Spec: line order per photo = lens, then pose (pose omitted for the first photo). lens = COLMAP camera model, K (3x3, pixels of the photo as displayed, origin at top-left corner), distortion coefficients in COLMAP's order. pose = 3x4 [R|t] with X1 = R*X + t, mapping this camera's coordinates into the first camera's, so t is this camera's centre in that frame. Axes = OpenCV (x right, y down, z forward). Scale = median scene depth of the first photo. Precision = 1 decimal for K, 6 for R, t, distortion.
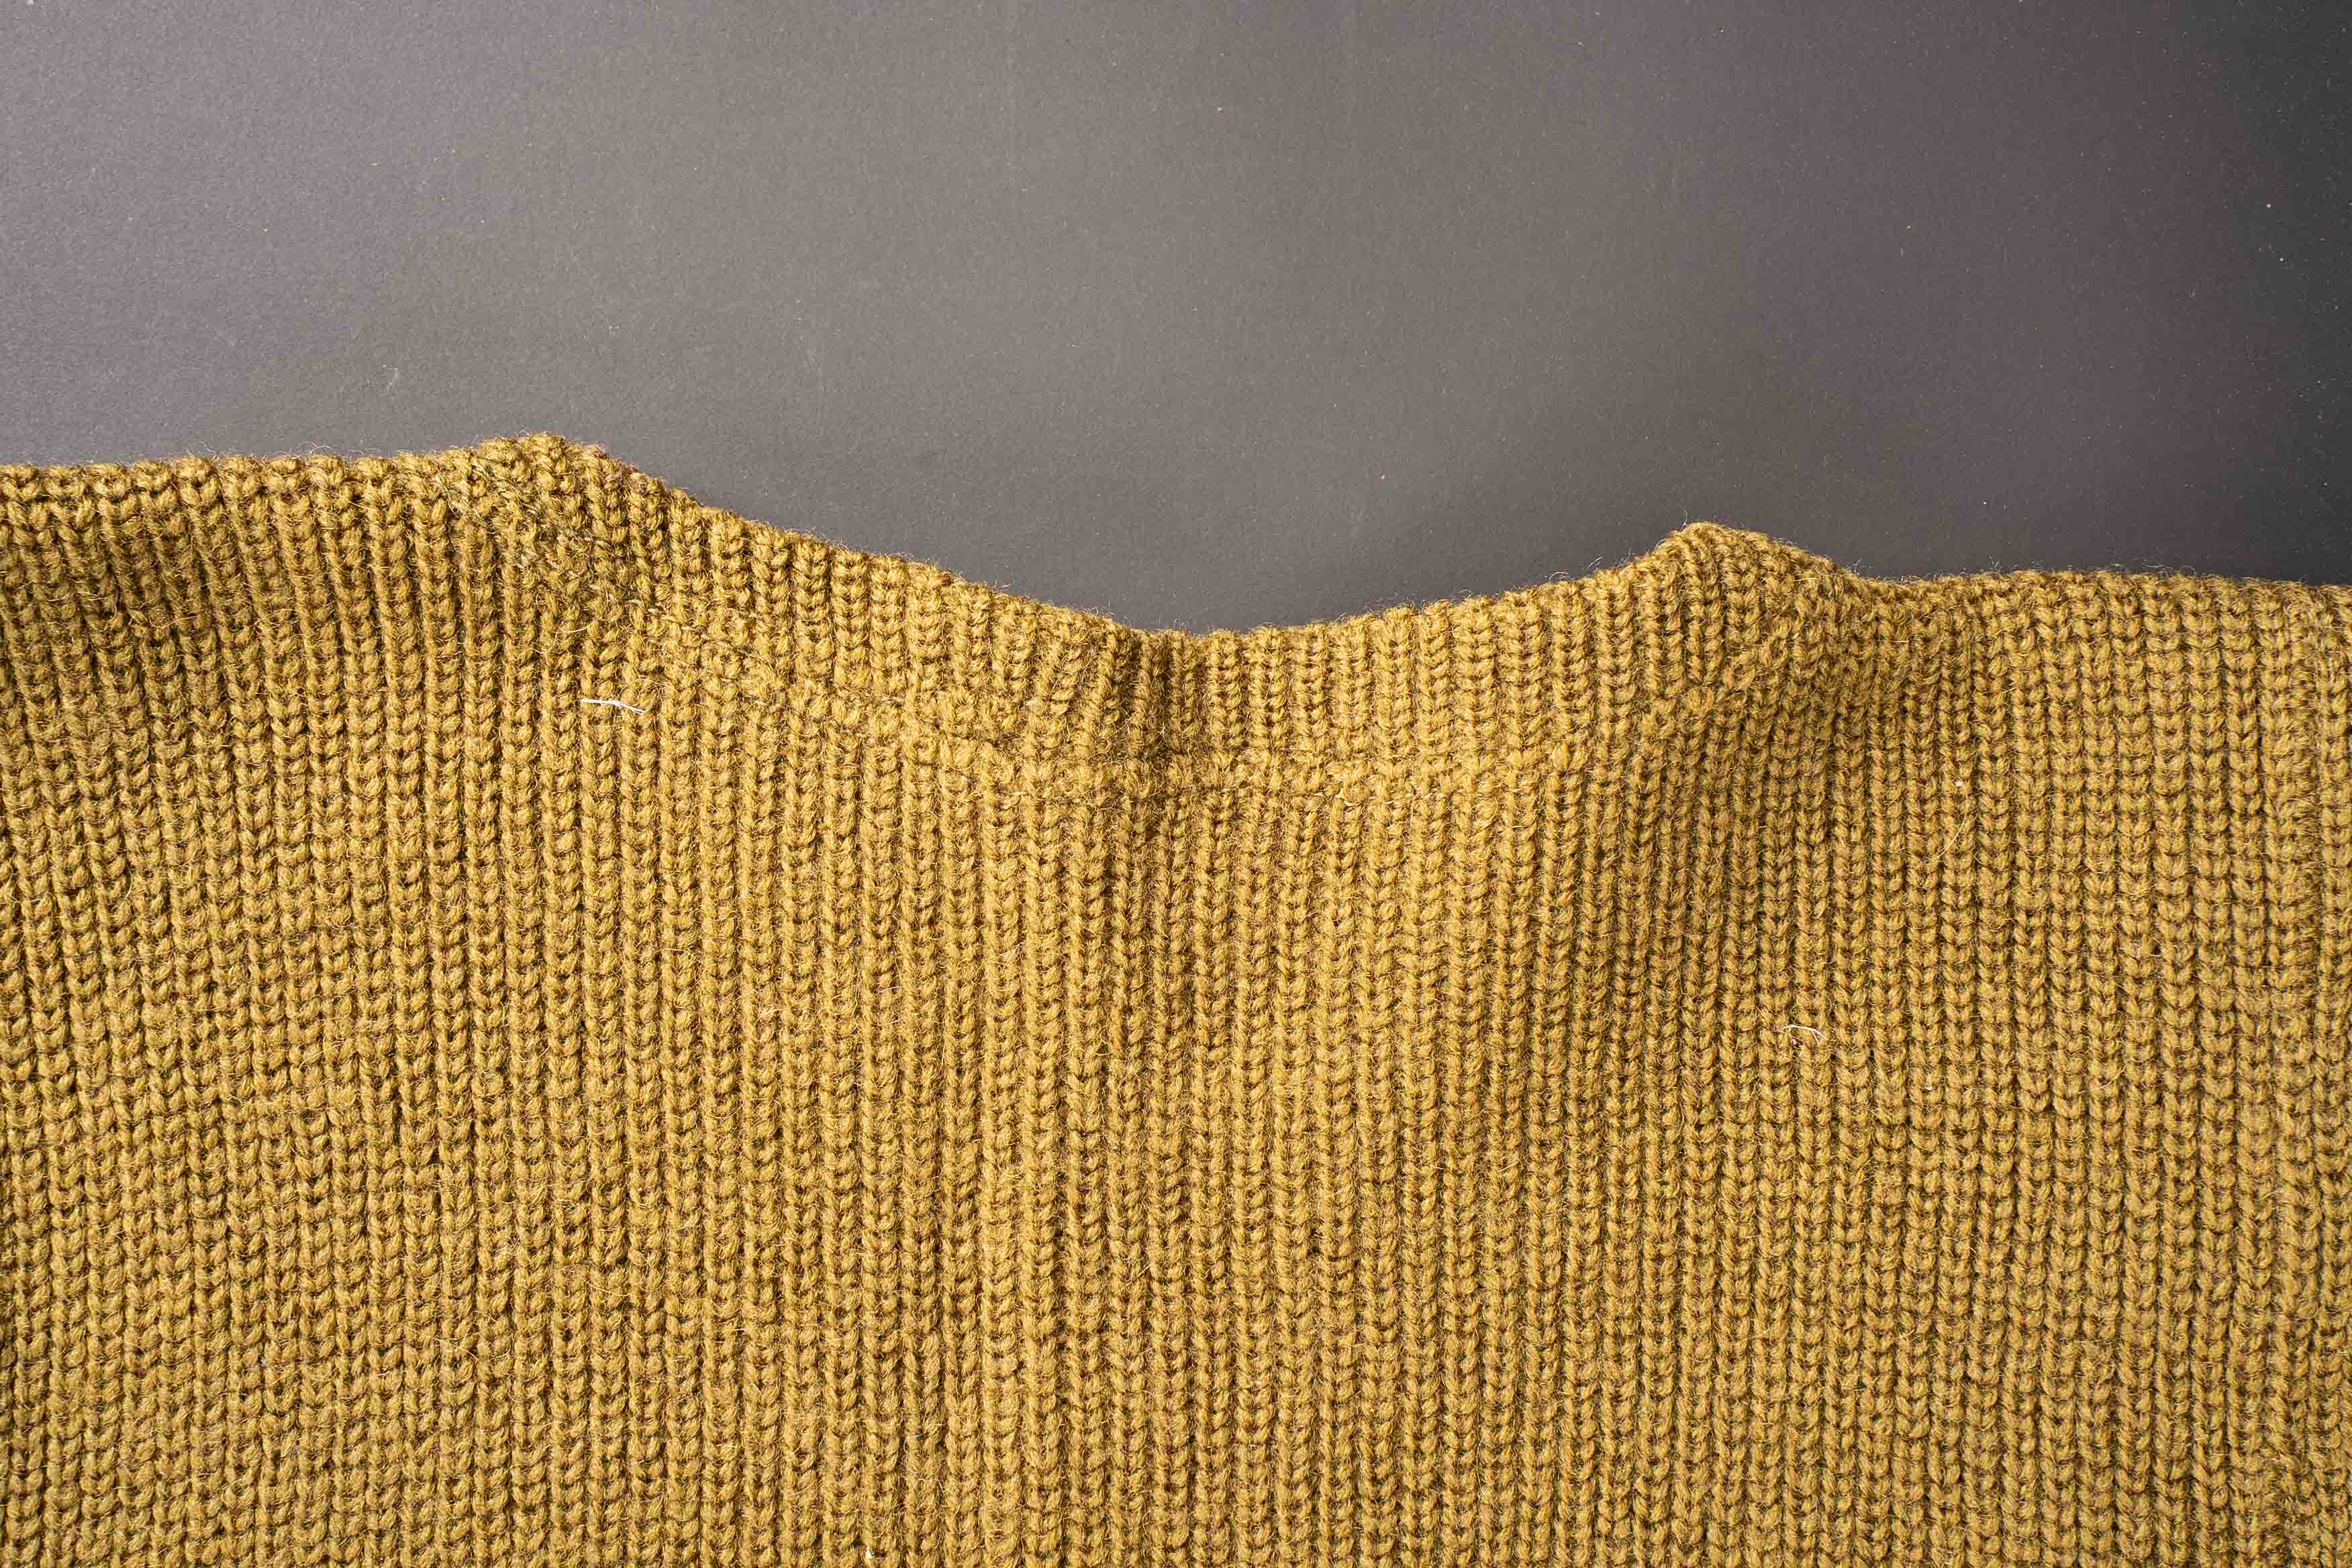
lens RADIAL K [[3257.5, 0, 1198.6], [0, 3257.5, 789.9], [0, 0, 1]] dist [0.180779, 0.249645]
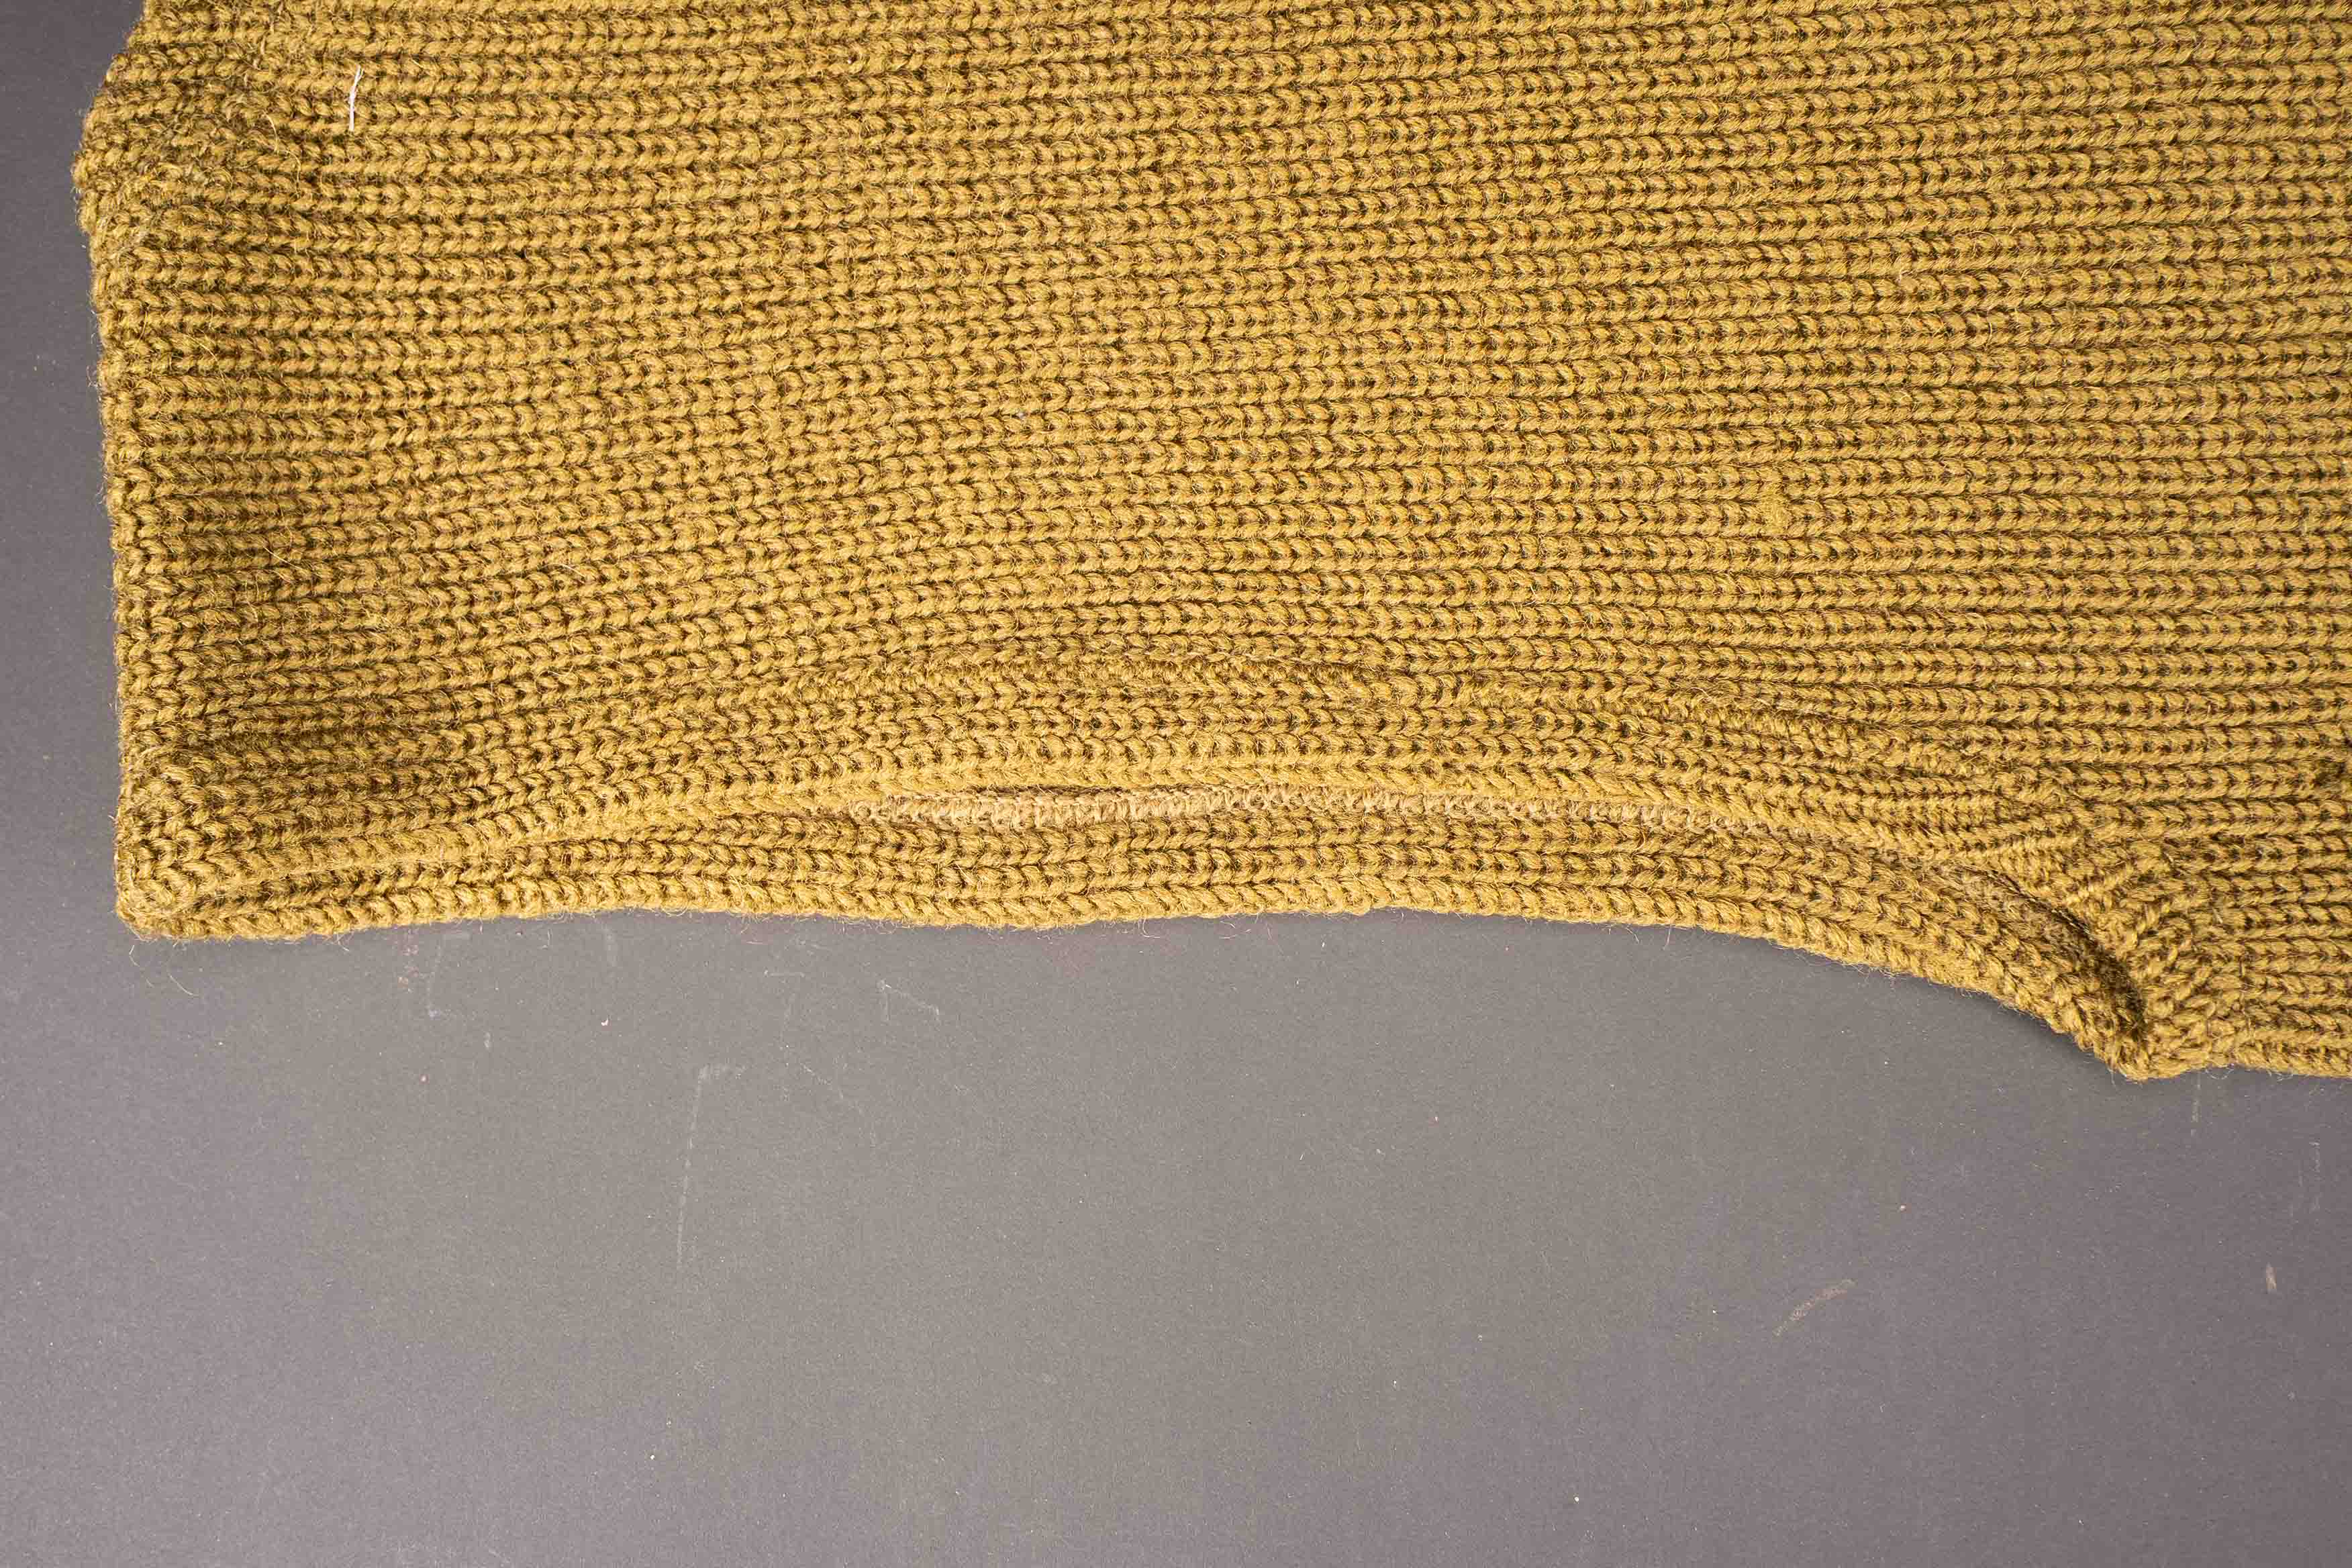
lens RADIAL K [[3257.5, 0, 1198.6], [0, 3257.5, 789.9], [0, 0, 1]] dist [0.180779, 0.249645]
pose [[-0.028349, -0.999171, -0.029227, -0.362010], [0.999493, -0.028758, 0.013670, 0.206047], [-0.014499, -0.028825, 0.999479, -0.005206]]
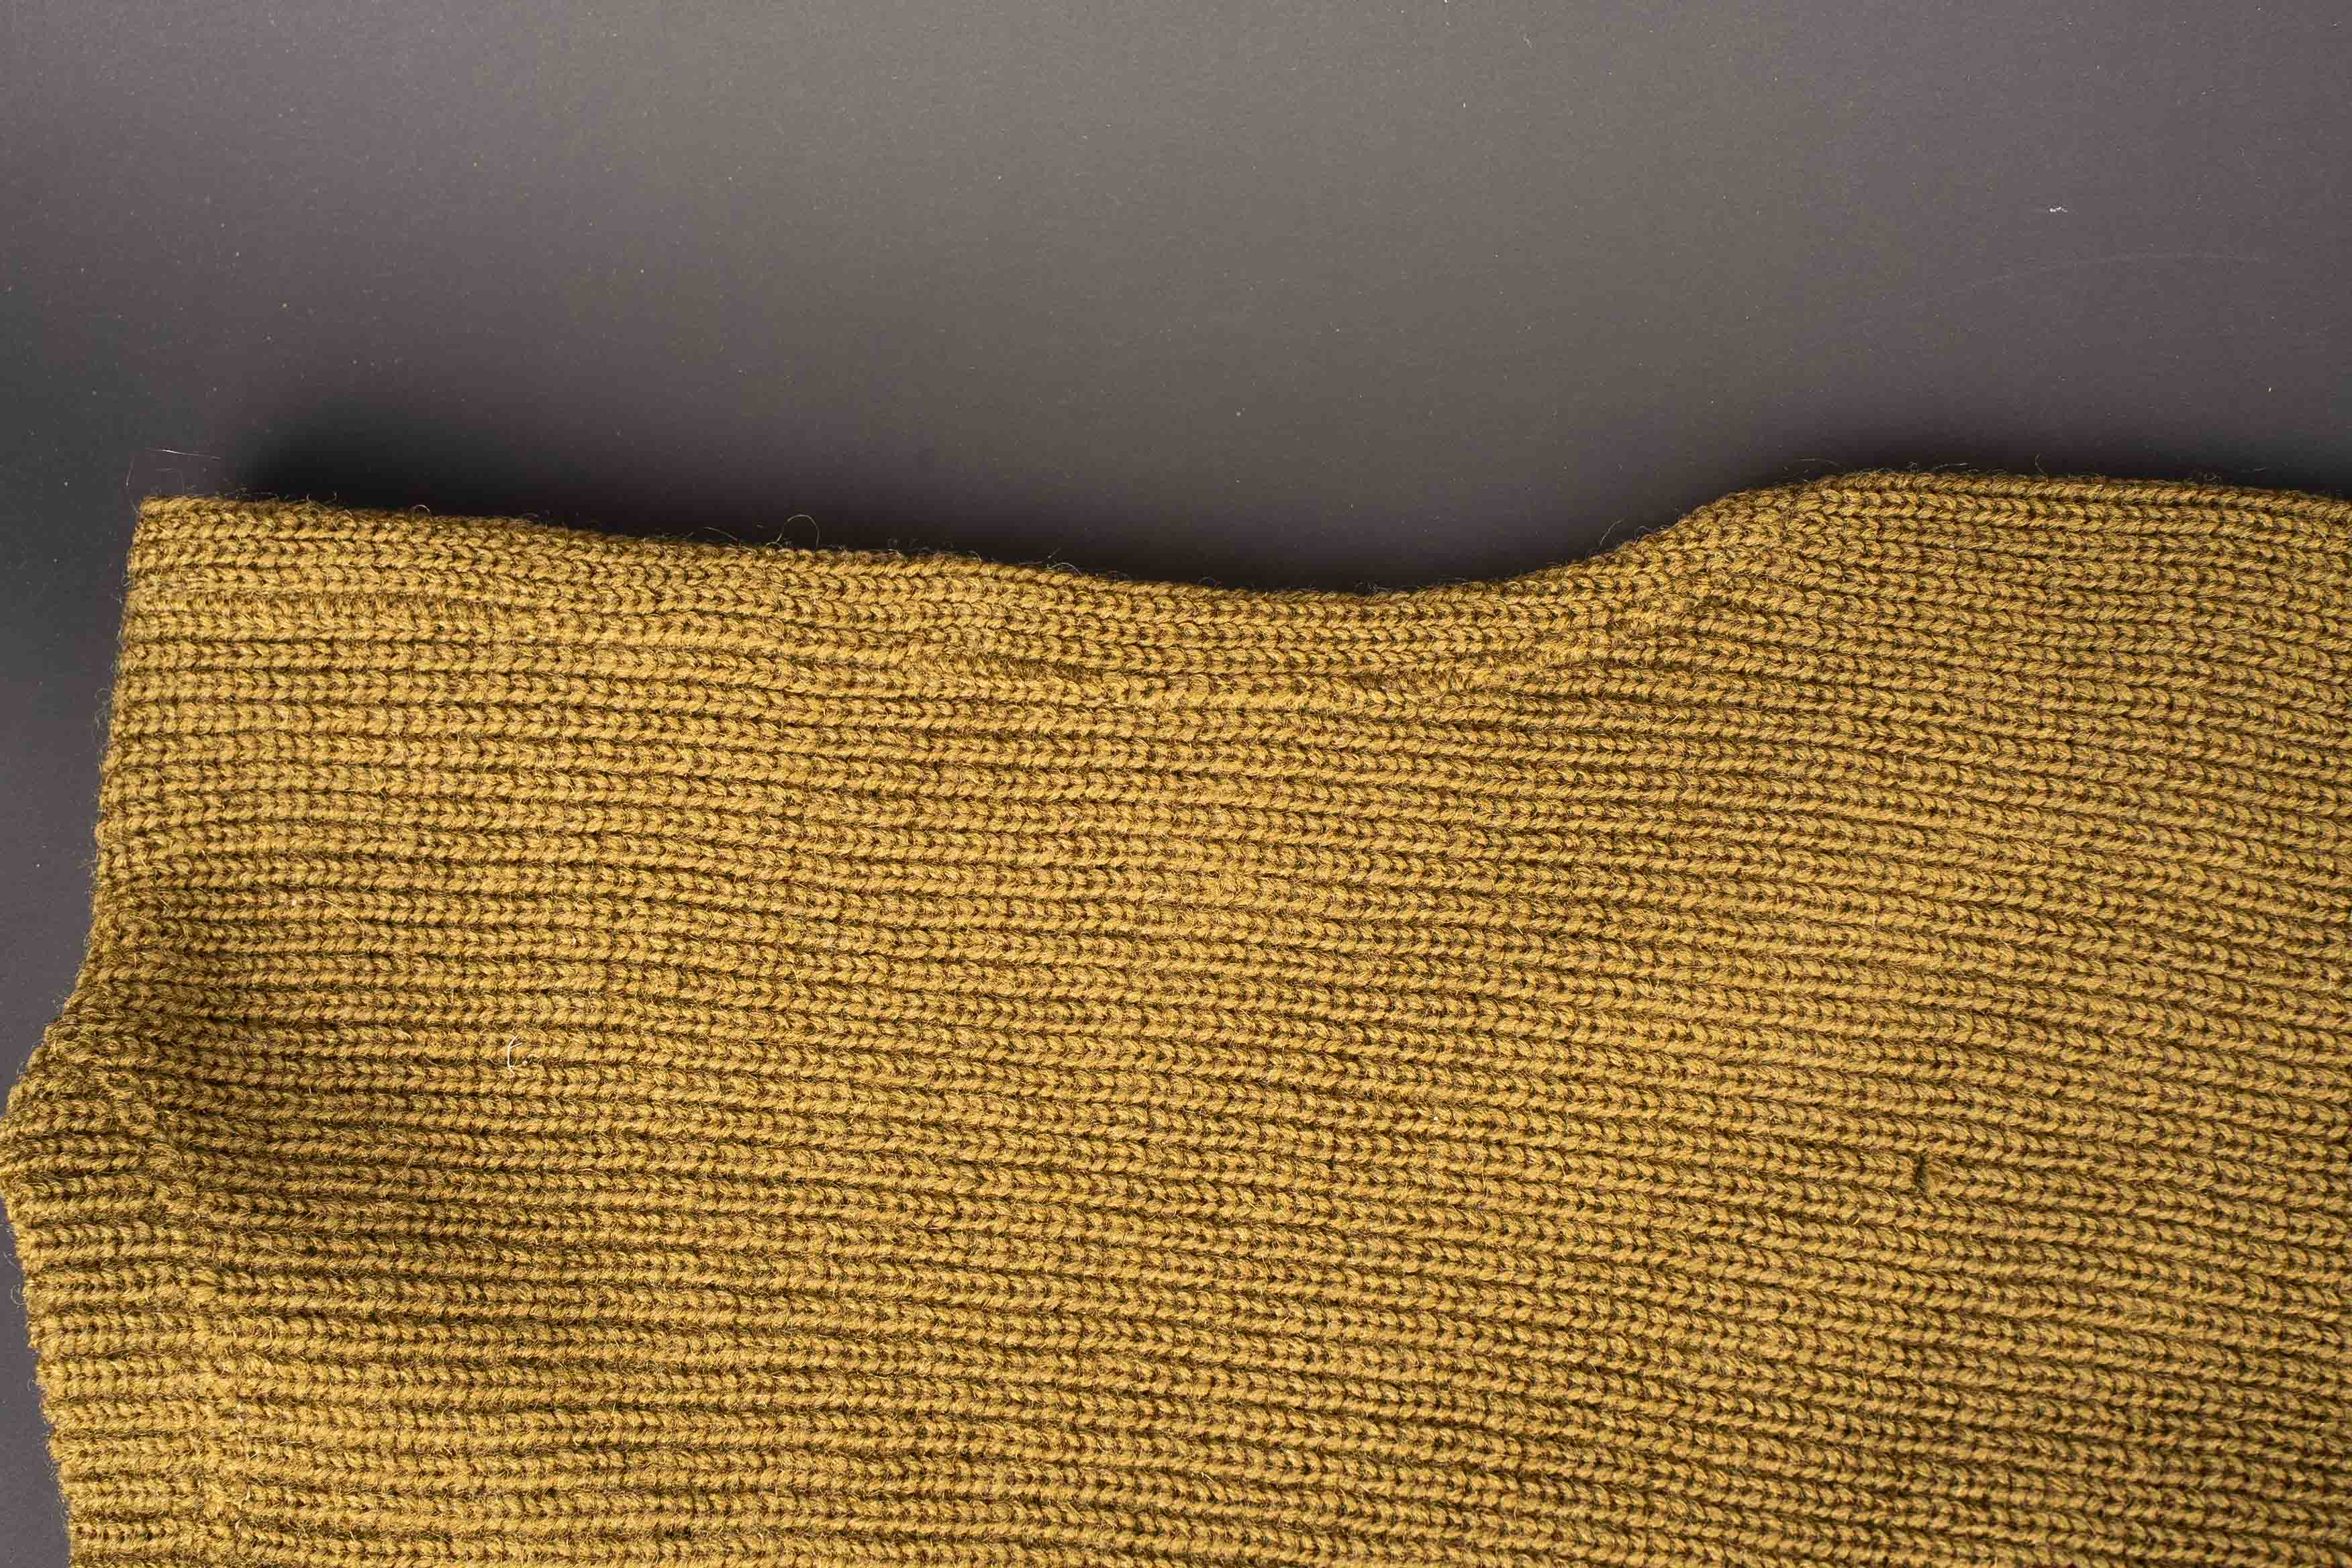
lens RADIAL K [[3257.5, 0, 1198.6], [0, 3257.5, 789.9], [0, 0, 1]] dist [0.180779, 0.249645]
pose [[0.022660, -0.987802, 0.154056, 0.111266], [0.999008, 0.028280, 0.034385, 0.262653], [-0.038322, 0.153124, 0.987464, -0.084898]]
